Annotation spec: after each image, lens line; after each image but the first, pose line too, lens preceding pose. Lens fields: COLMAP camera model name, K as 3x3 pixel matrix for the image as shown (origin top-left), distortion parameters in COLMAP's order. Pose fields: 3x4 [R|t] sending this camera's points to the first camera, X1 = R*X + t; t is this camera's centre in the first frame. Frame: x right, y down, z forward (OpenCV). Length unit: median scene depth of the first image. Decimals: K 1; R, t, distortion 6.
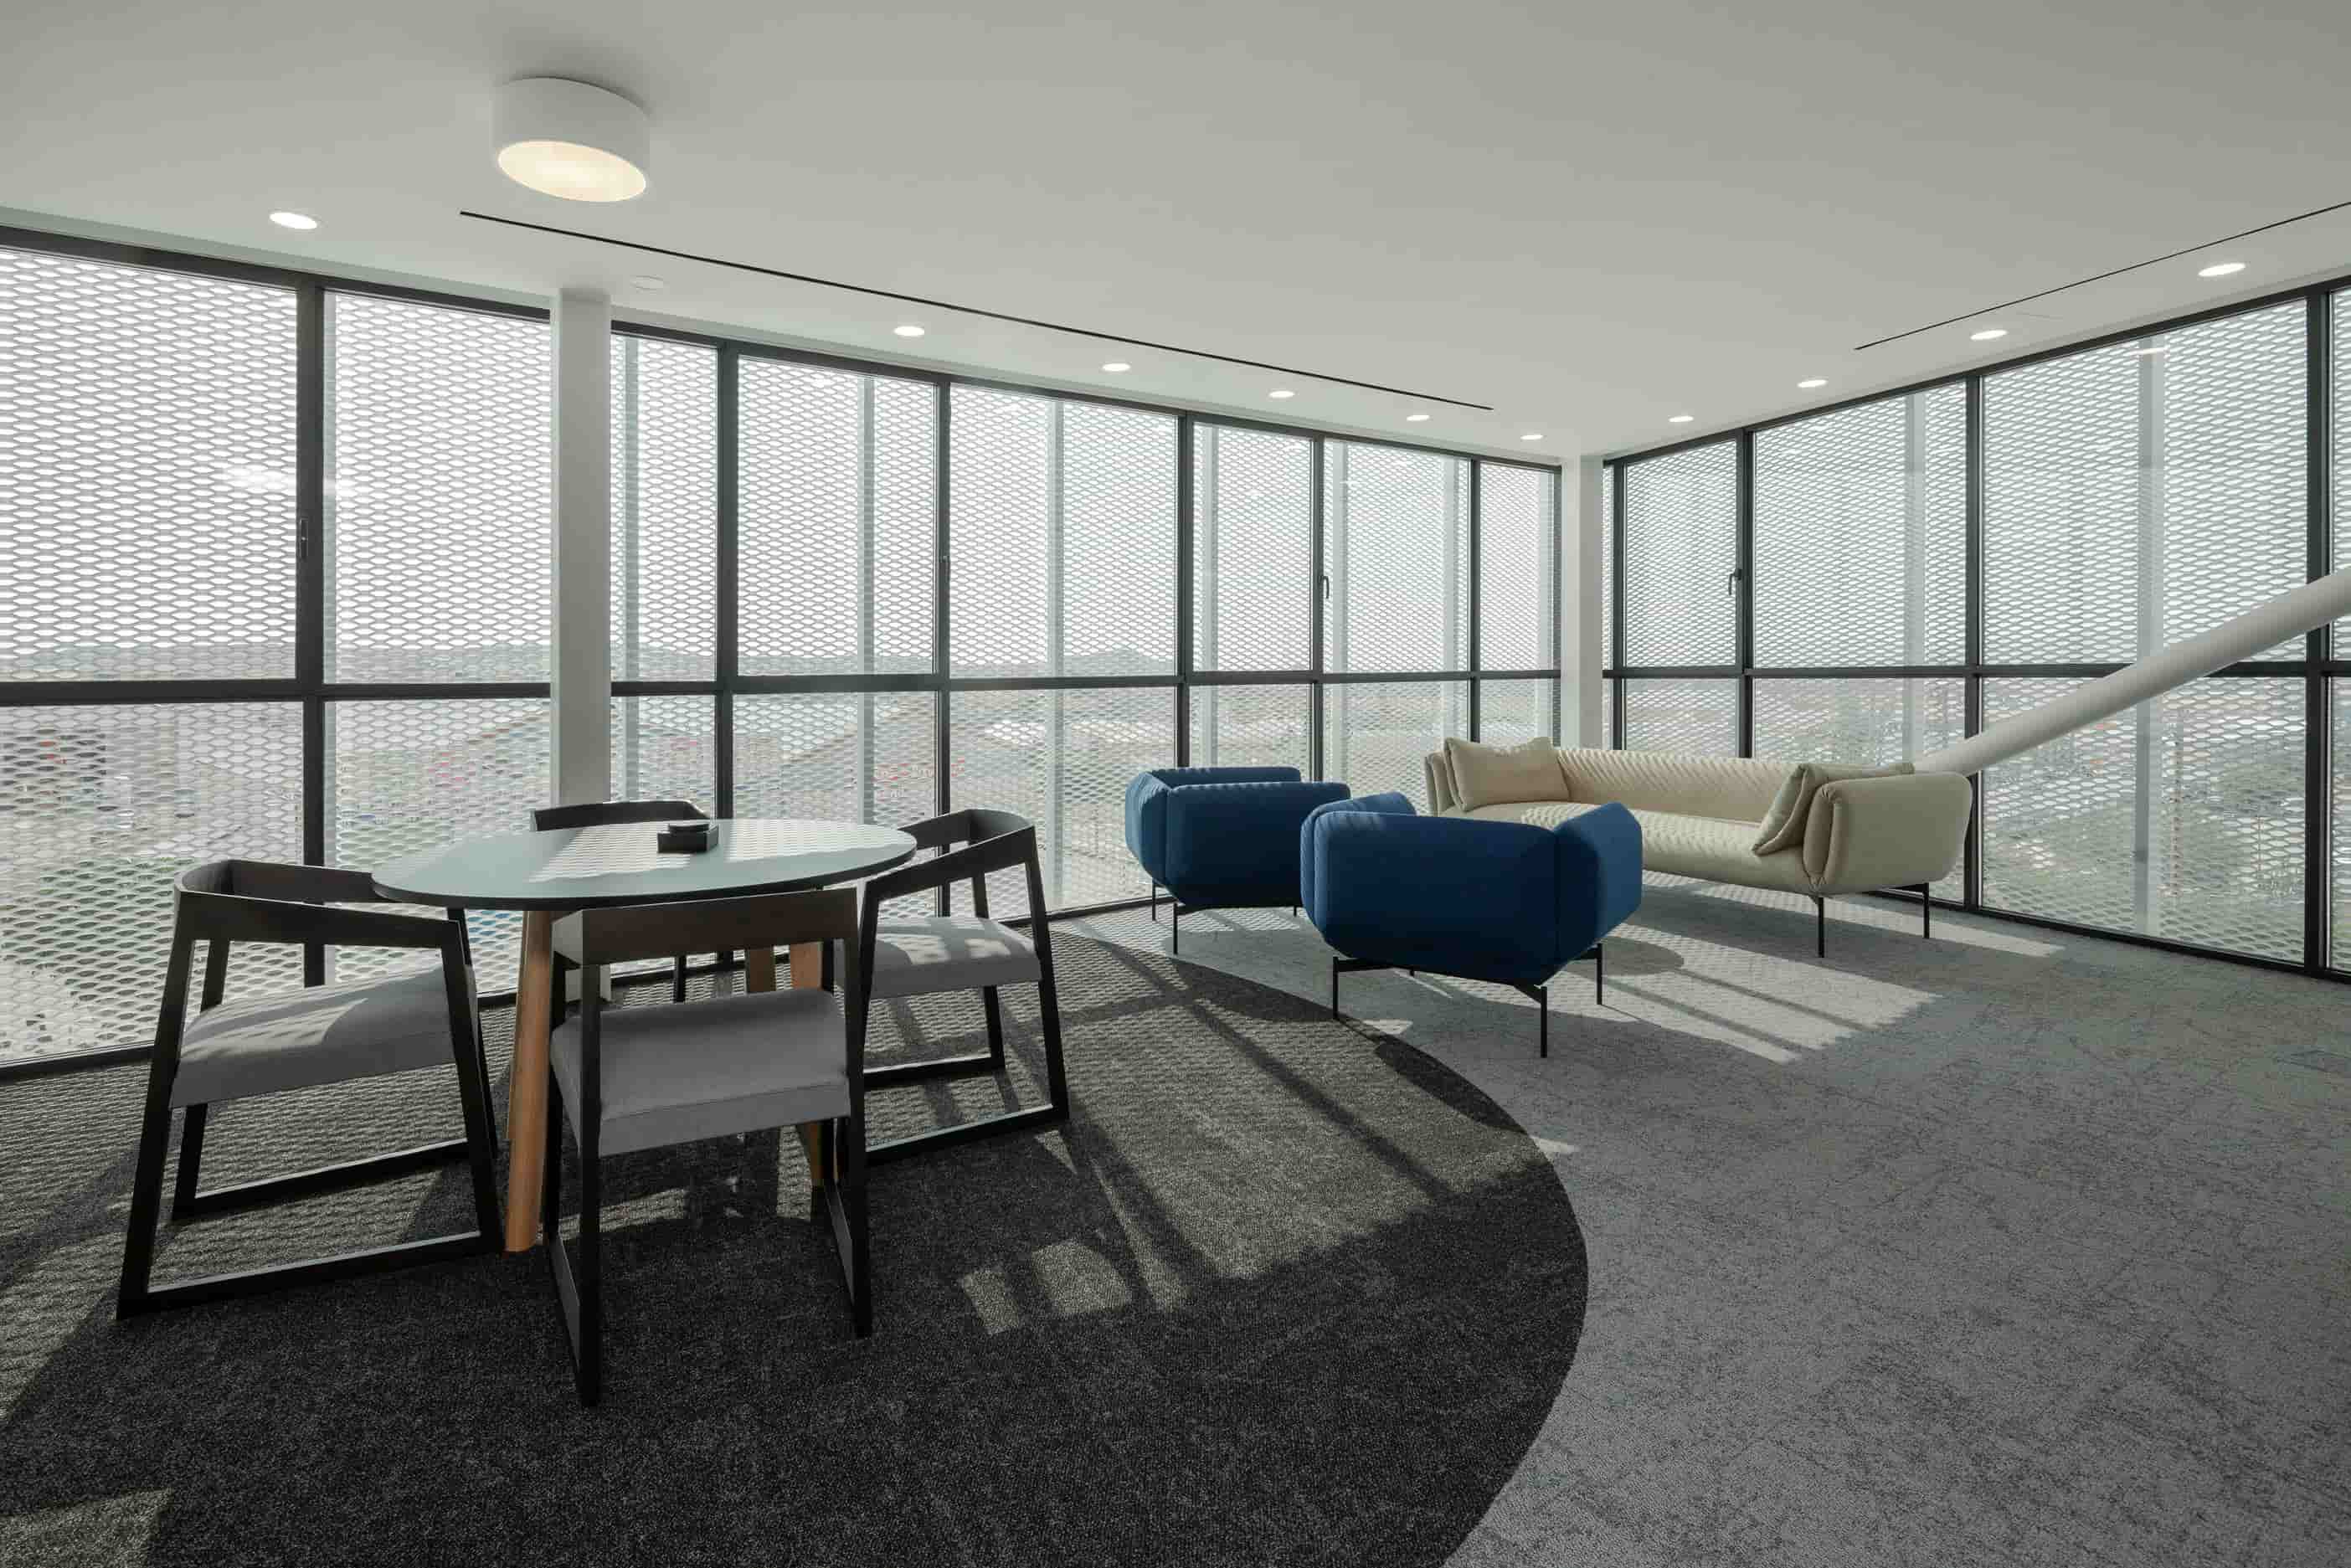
lens RADIAL K [[1094.6, 0, 1171.9], [0, 1094.6, 700.2], [0, 0, 1]] dist [-0.000542, -0.000286]
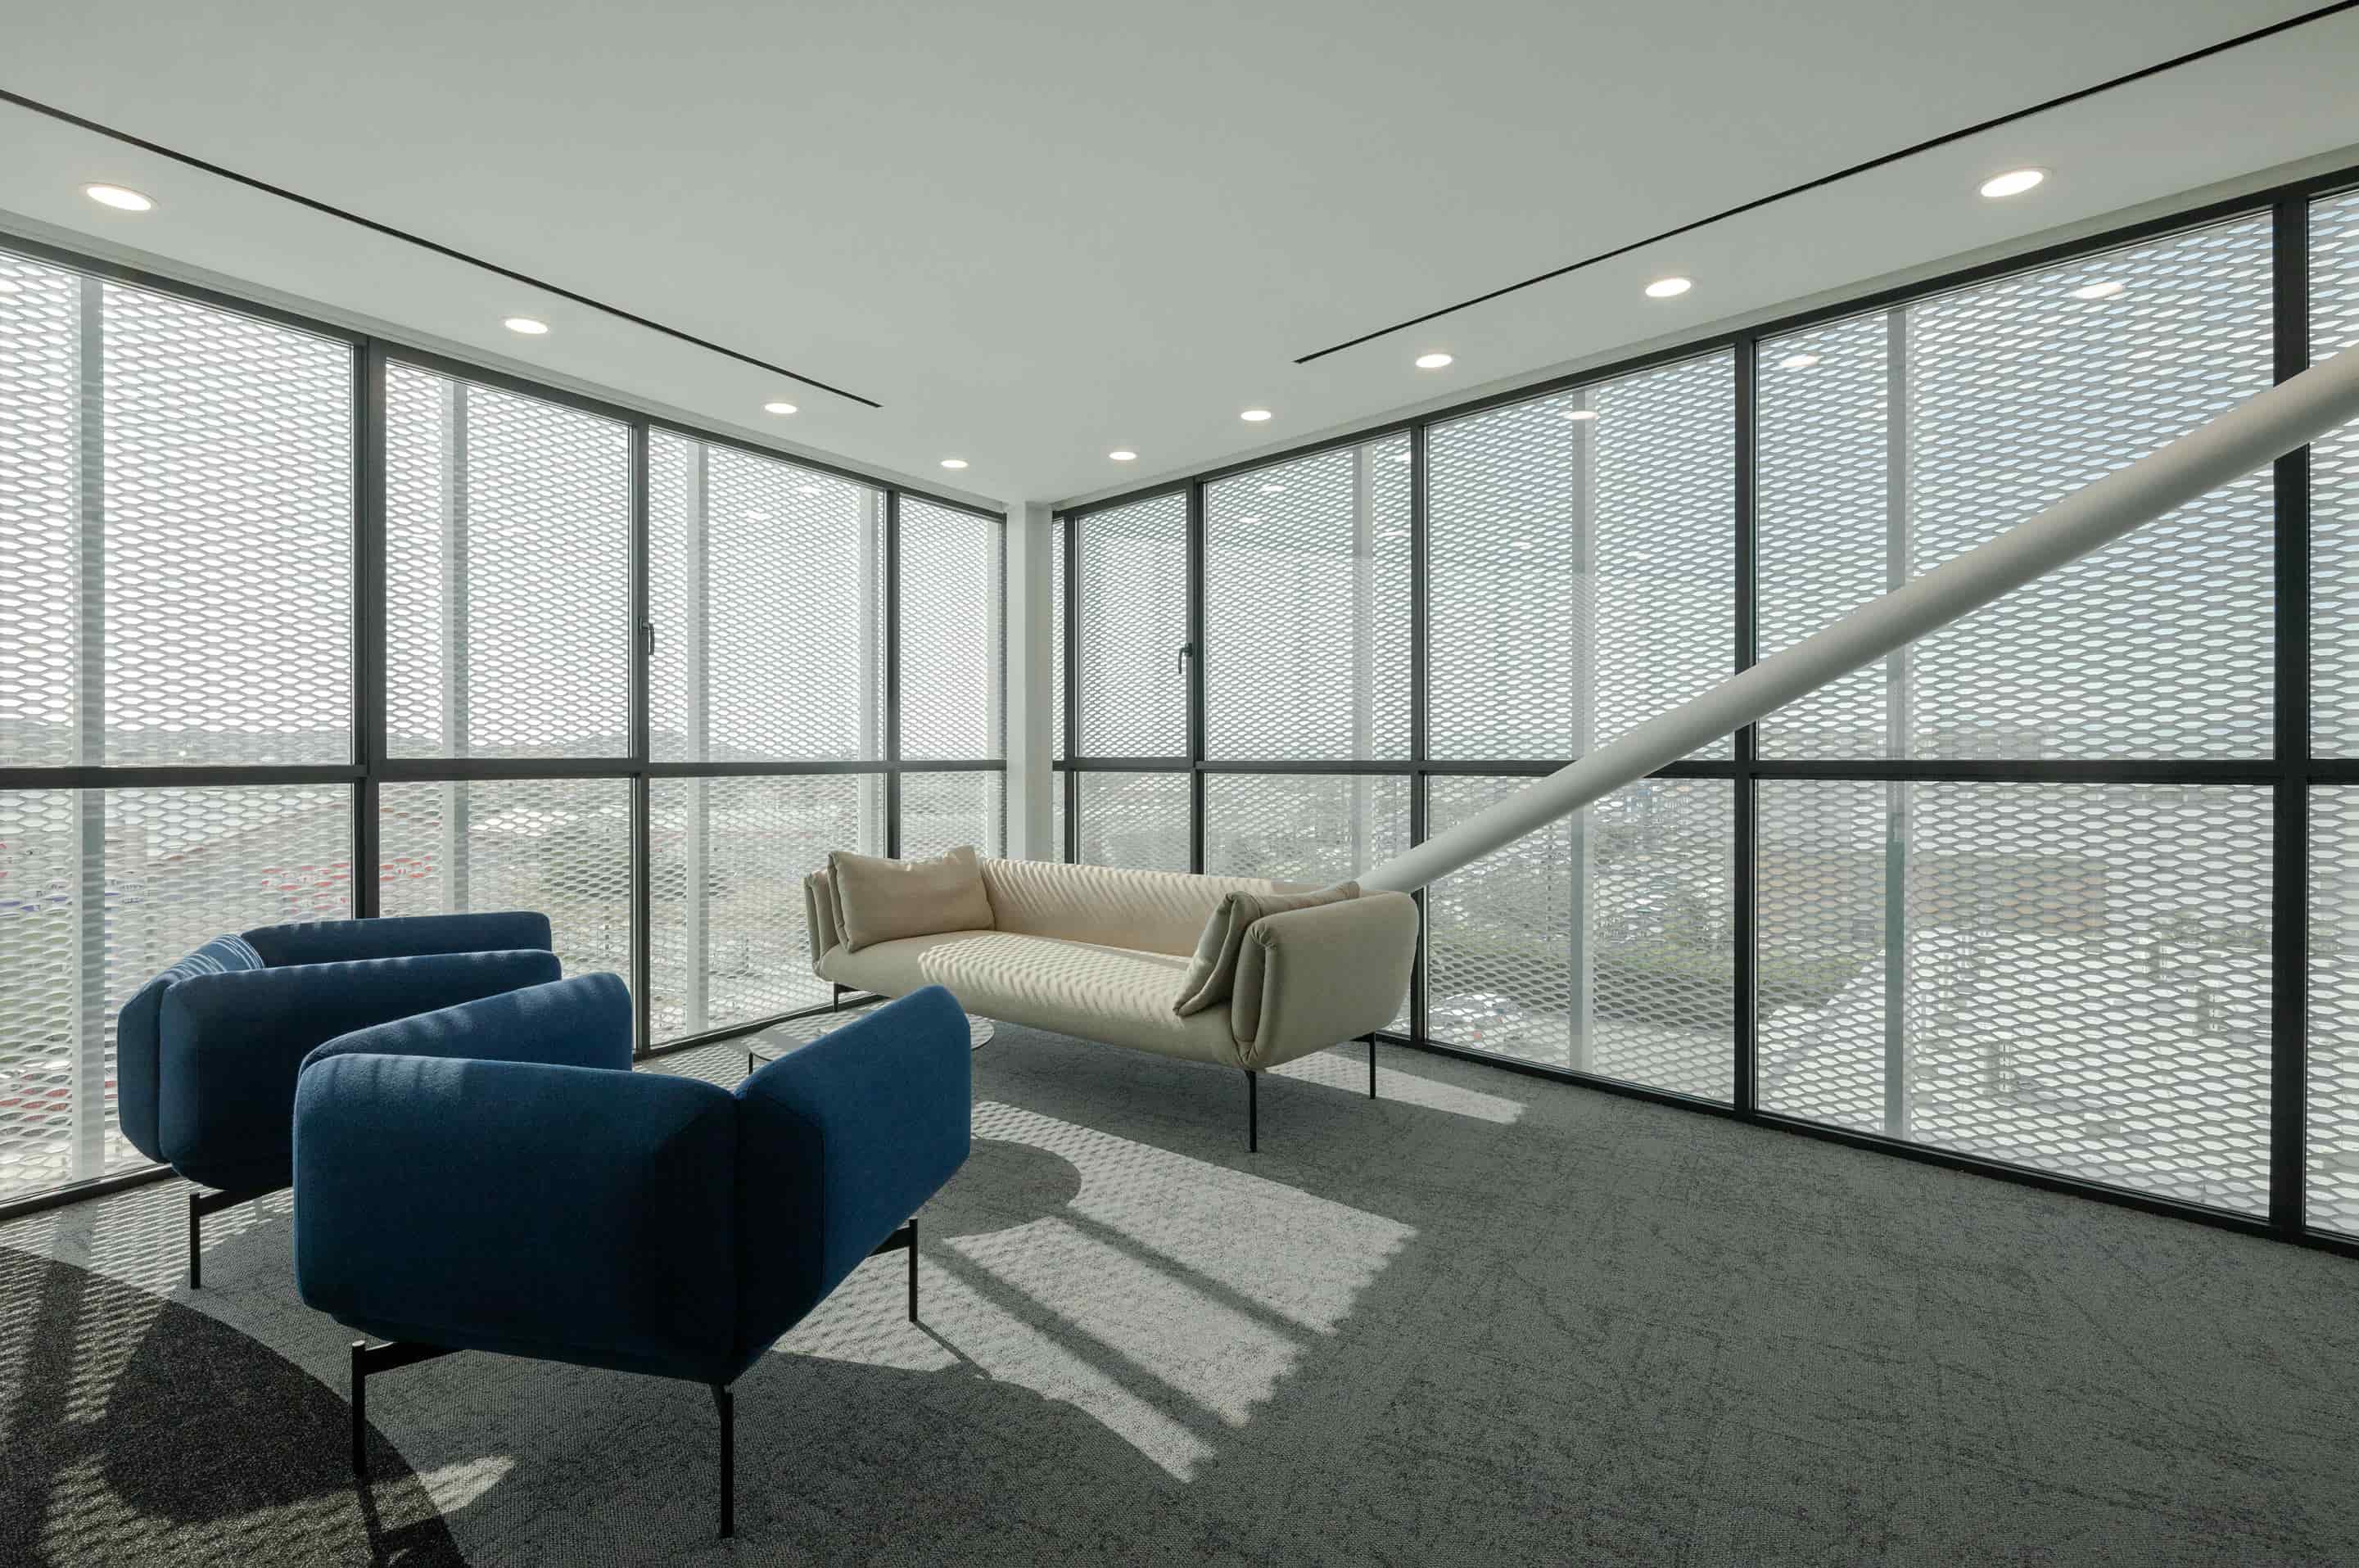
lens RADIAL K [[1185.3, 0, 1179.5], [0, 1185.3, 784.0], [0, 0, 1]] dist [0.000663, 0.000115]
pose [[0.906508, 0.000649, 0.422187, 0.146249], [0.001431, 0.999988, -0.004610, -0.008416], [-0.422185, 0.004784, 0.906497, 0.203694]]
